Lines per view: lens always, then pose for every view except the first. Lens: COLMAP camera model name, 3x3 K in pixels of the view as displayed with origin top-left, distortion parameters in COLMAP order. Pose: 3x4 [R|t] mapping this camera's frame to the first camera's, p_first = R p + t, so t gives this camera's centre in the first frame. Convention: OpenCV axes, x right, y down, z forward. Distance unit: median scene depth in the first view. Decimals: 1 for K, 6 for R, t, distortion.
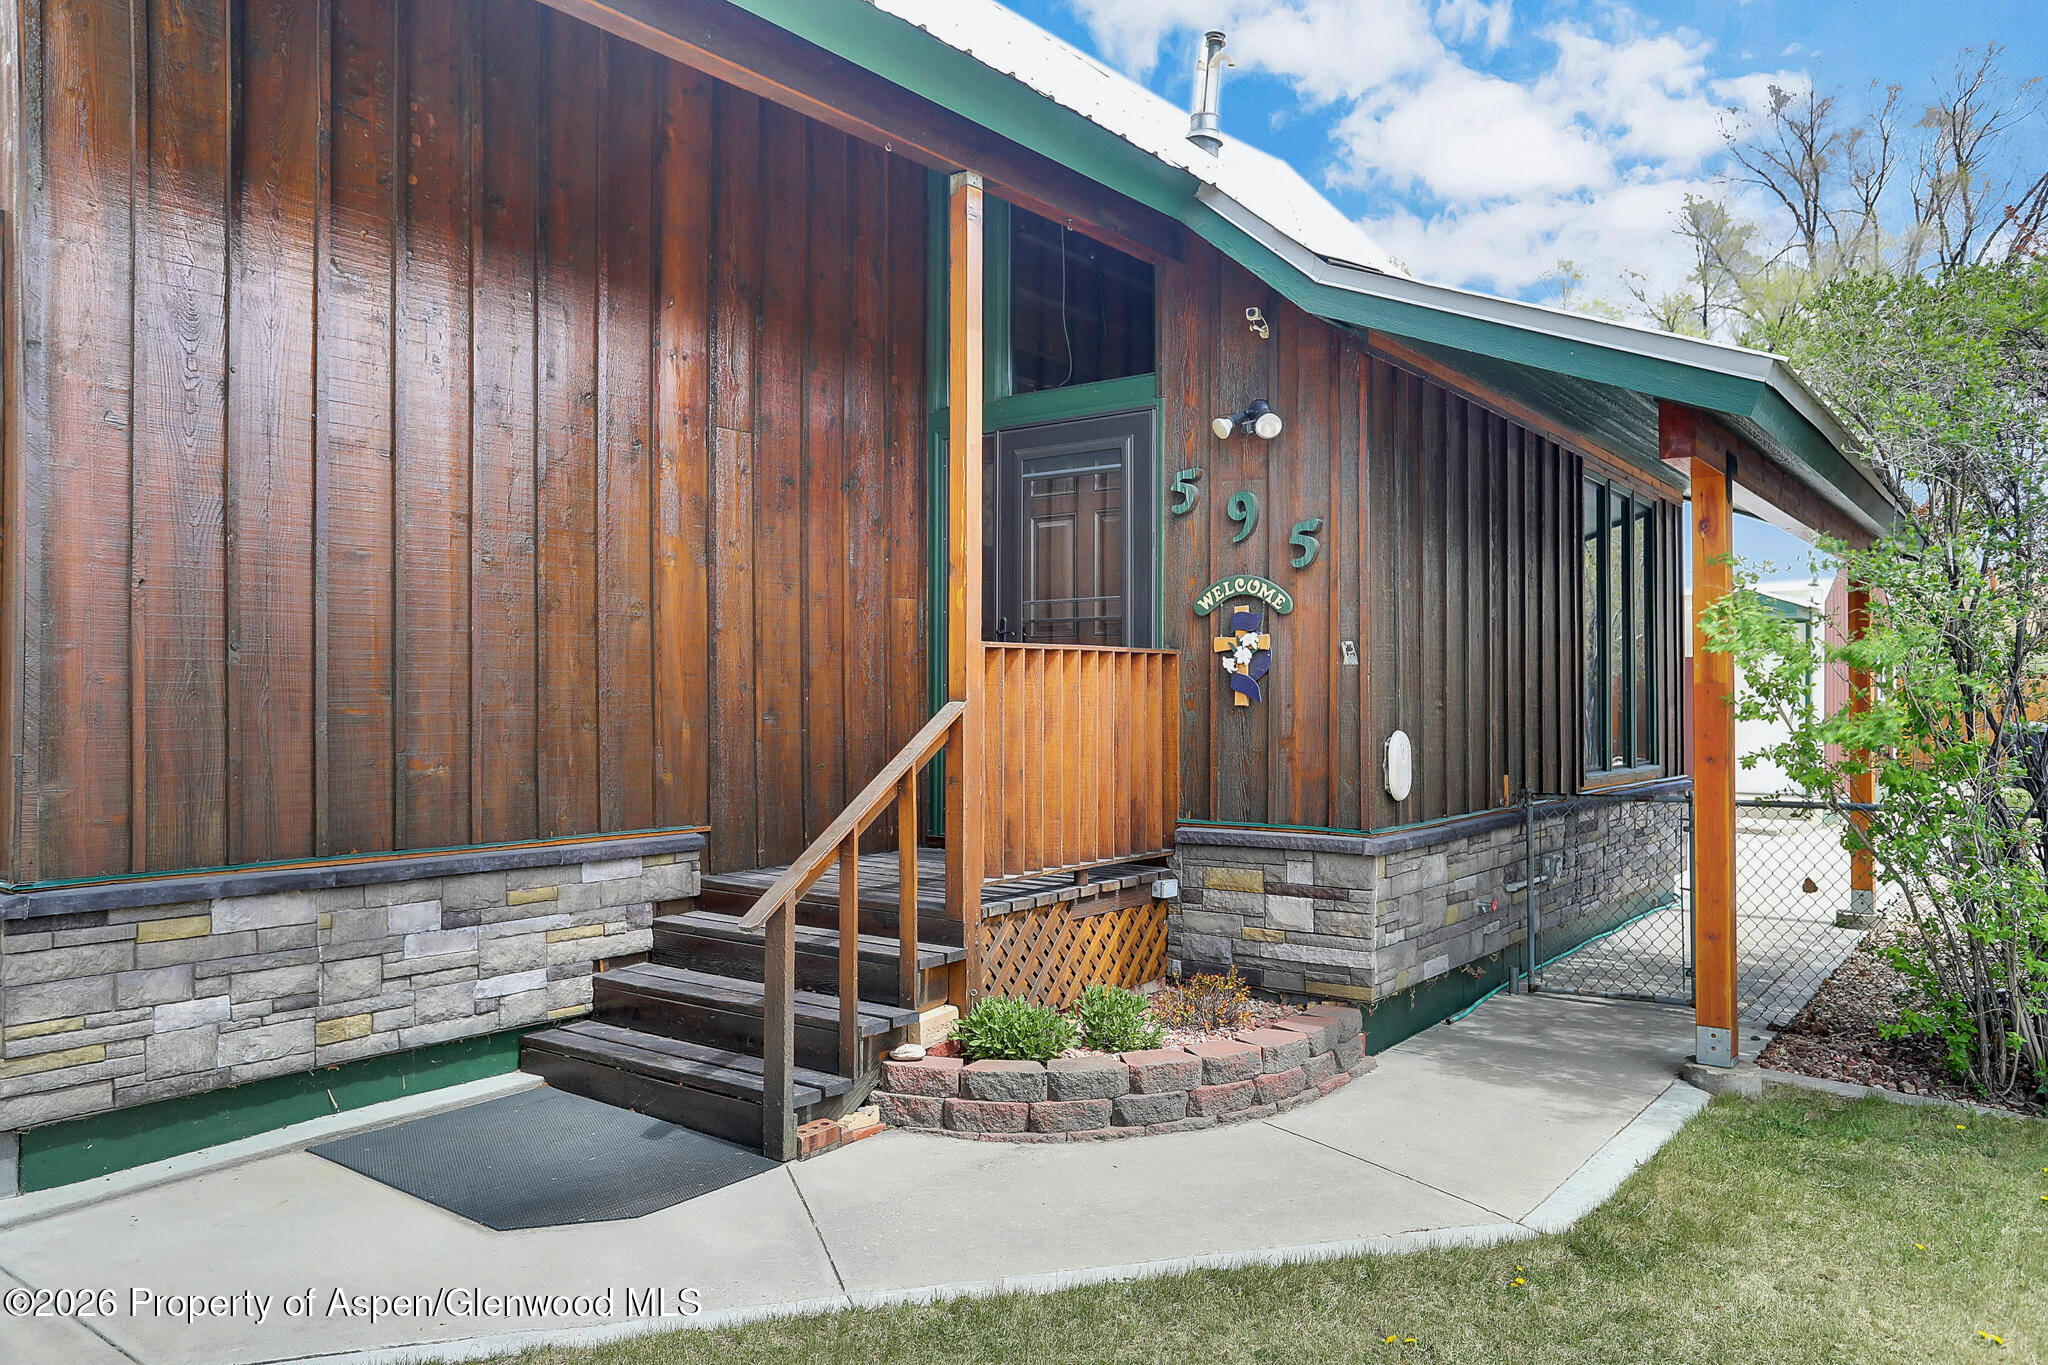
lens RADIAL K [[1435.3, 0, 1027.2], [0, 1435.3, 693.4], [0, 0, 1]] dist [-0.006802, -0.000229]
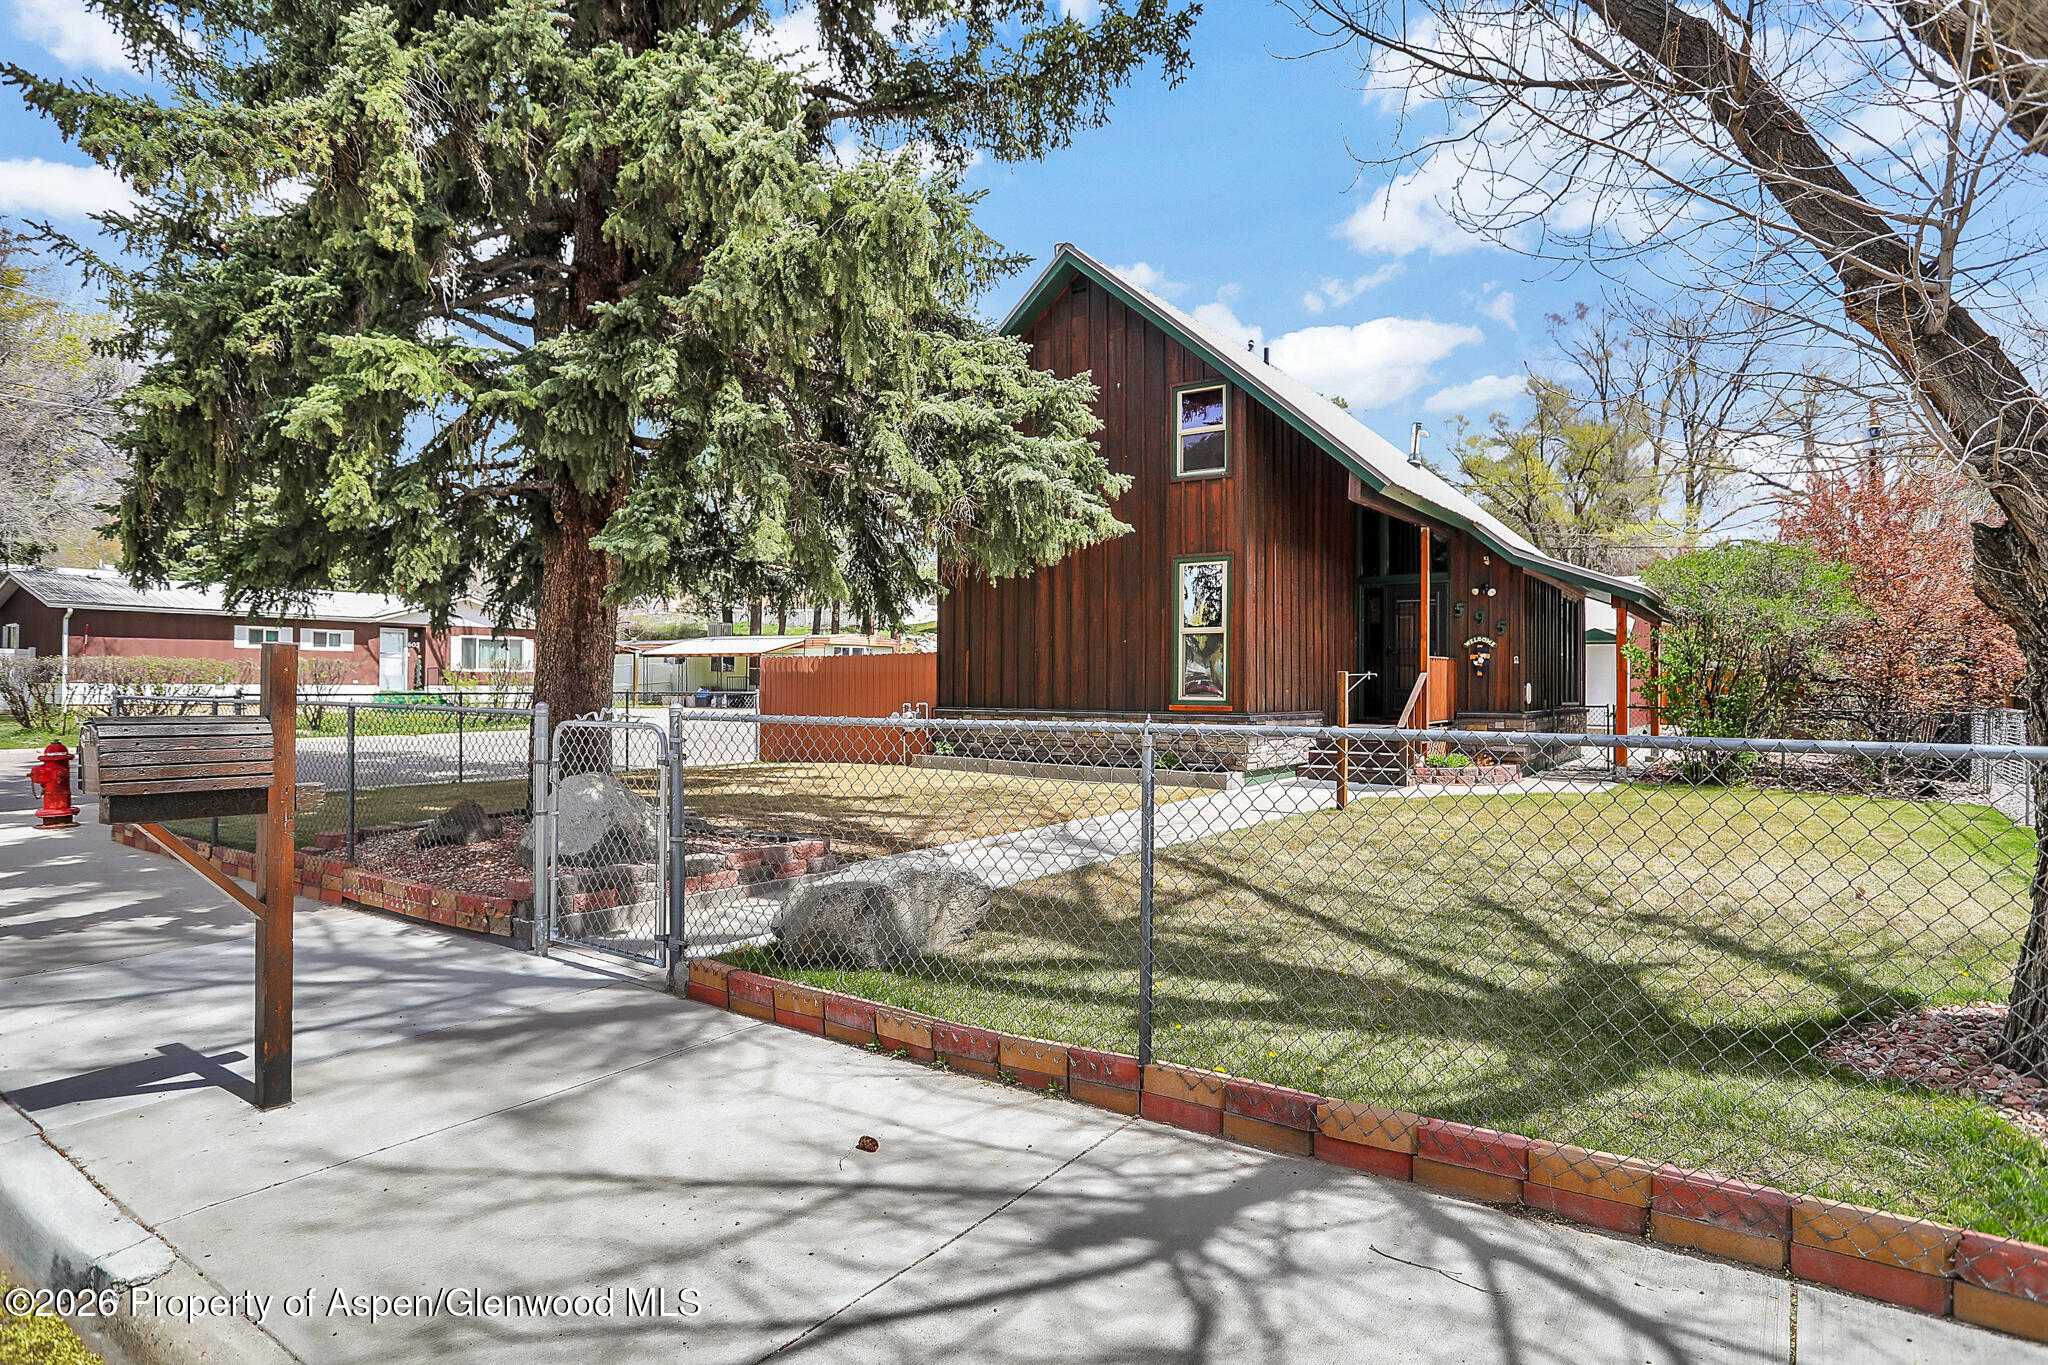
lens RADIAL K [[1097.3, 0, 1021.2], [0, 1097.3, 678.9], [0, 0, 1]] dist [-0.035559, -0.000933]
pose [[0.999735, 0.005861, 0.022280, -1.192876], [-0.005911, 0.999980, 0.002200, 0.021543], [-0.022267, -0.002331, 0.999749, -1.848461]]
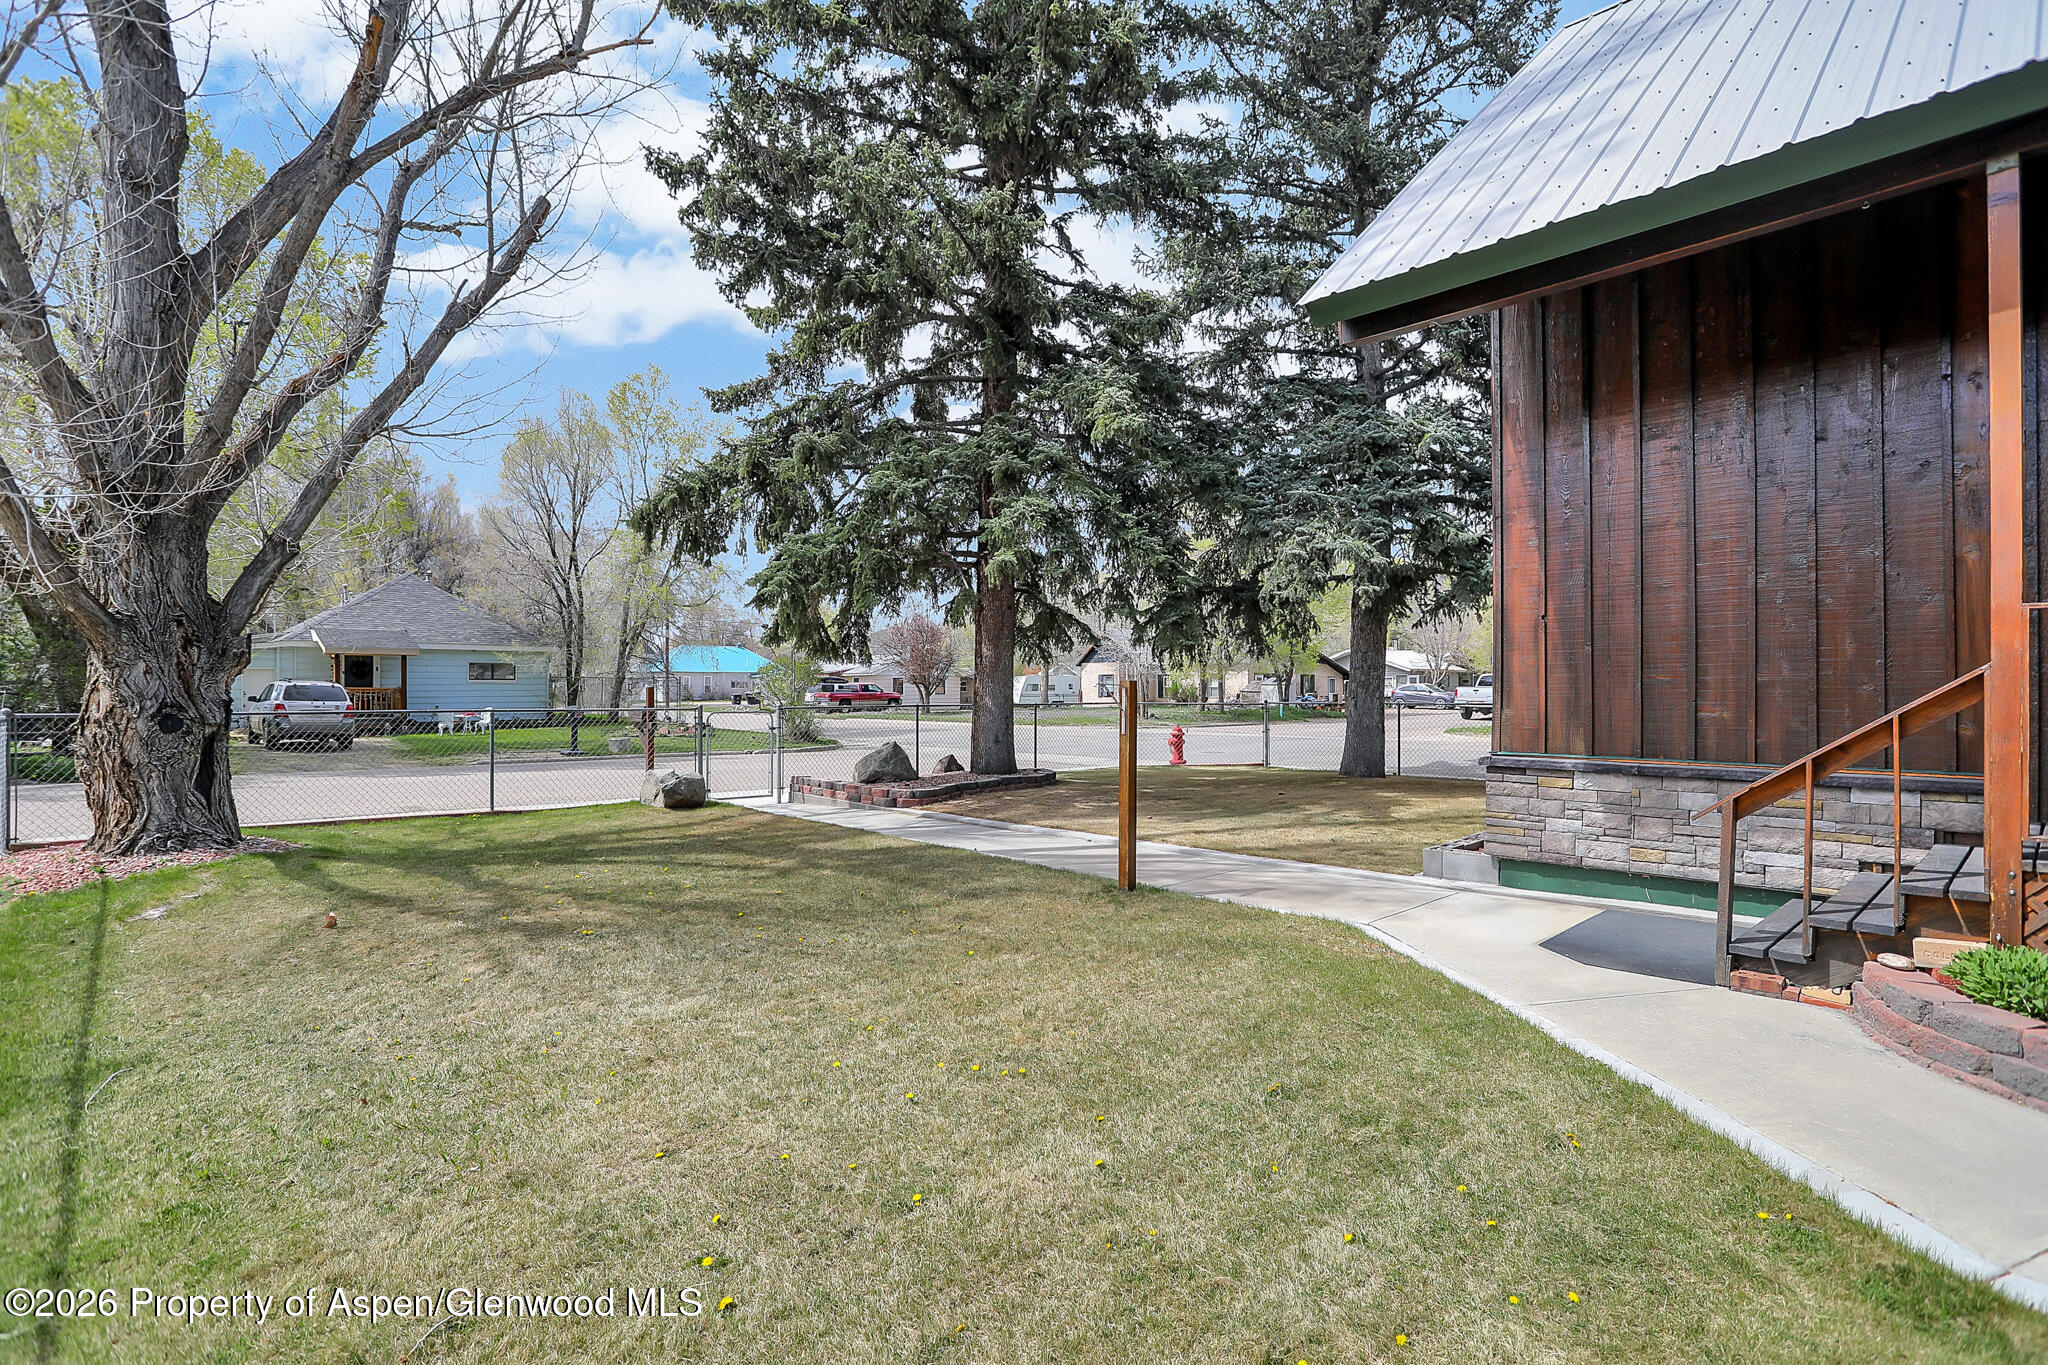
lens RADIAL K [[1009.3, 0, 1027.8], [0, 1009.3, 684.8], [0, 0, 1]] dist [-0.007330, -0.000436]
pose [[-0.194122, -0.004343, -0.980968, 0.853490], [0.008223, 0.999948, -0.006055, 0.021808], [0.980943, -0.009241, -0.194076, 0.461270]]
